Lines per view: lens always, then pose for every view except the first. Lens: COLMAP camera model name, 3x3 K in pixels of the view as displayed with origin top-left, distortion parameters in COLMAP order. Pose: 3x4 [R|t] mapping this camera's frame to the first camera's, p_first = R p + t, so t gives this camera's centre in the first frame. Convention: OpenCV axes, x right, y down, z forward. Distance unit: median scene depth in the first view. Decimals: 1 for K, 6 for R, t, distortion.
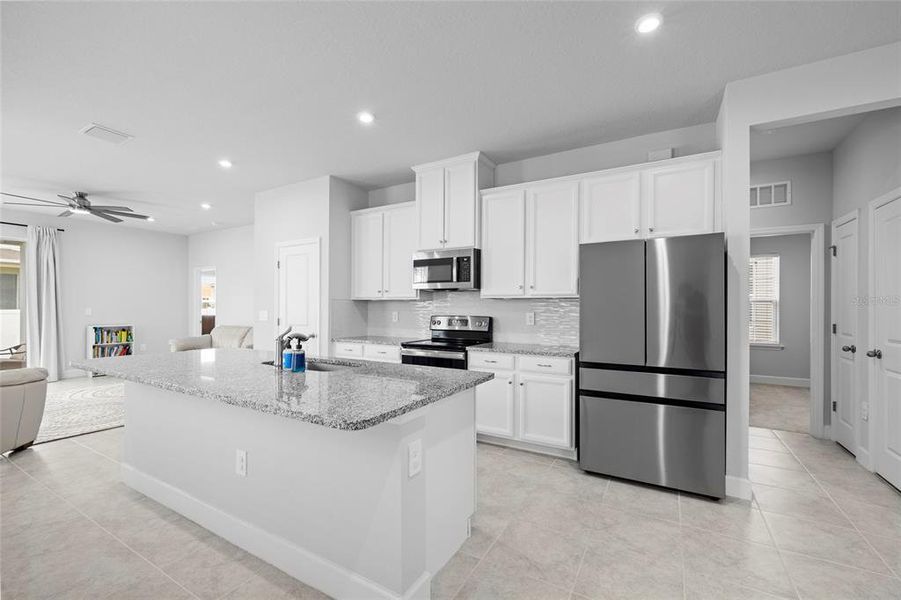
lens RADIAL K [[375.3, 0, 450.9], [0, 375.3, 302.4], [0, 0, 1]] dist [-0.001581, -0.000235]
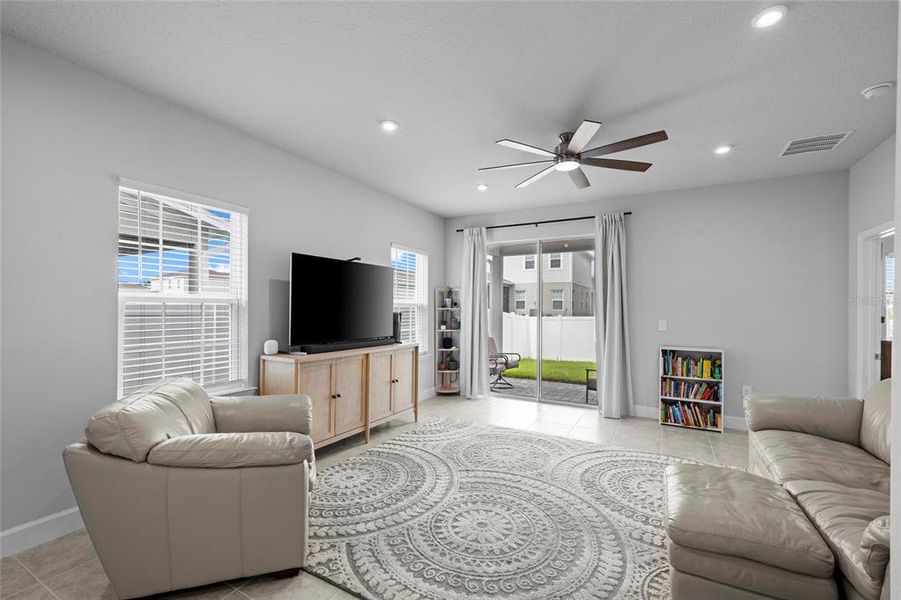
lens RADIAL K [[387.8, 0, 451.0], [0, 387.8, 308.4], [0, 0, 1]] dist [0.002366, 0.000403]
pose [[0.021985, -0.003484, -0.999752, -0.371151], [0.003126, 0.999989, -0.003416, -0.006107], [0.999753, -0.003050, 0.021996, 0.817172]]
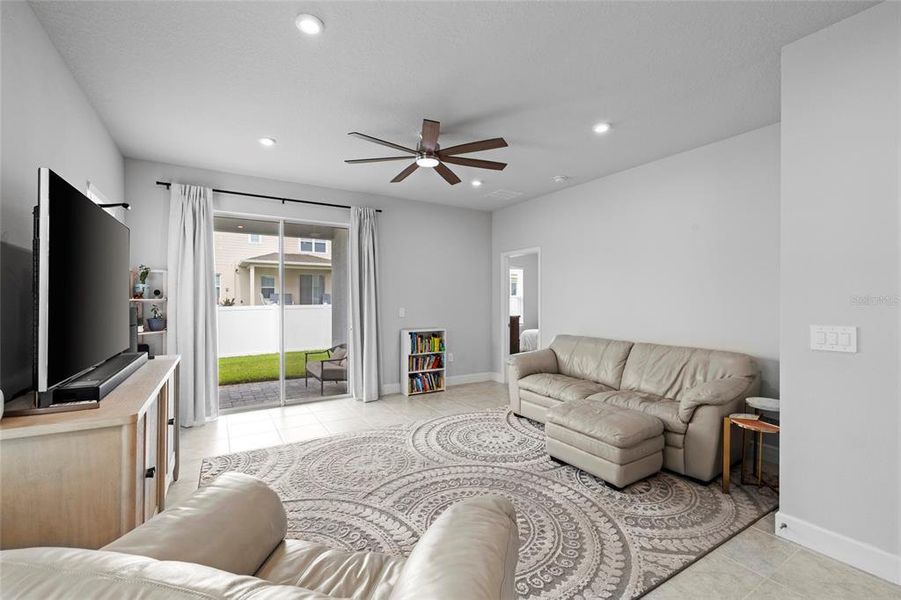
lens RADIAL K [[383.6, 0, 448.3], [0, 383.6, 299.5], [0, 0, 1]] dist [-0.001248, -0.000144]
pose [[0.878381, -0.001846, -0.477957, -0.665166], [0.007144, 0.999932, 0.009268, -0.012213], [0.477907, -0.011555, 0.878334, 0.446336]]
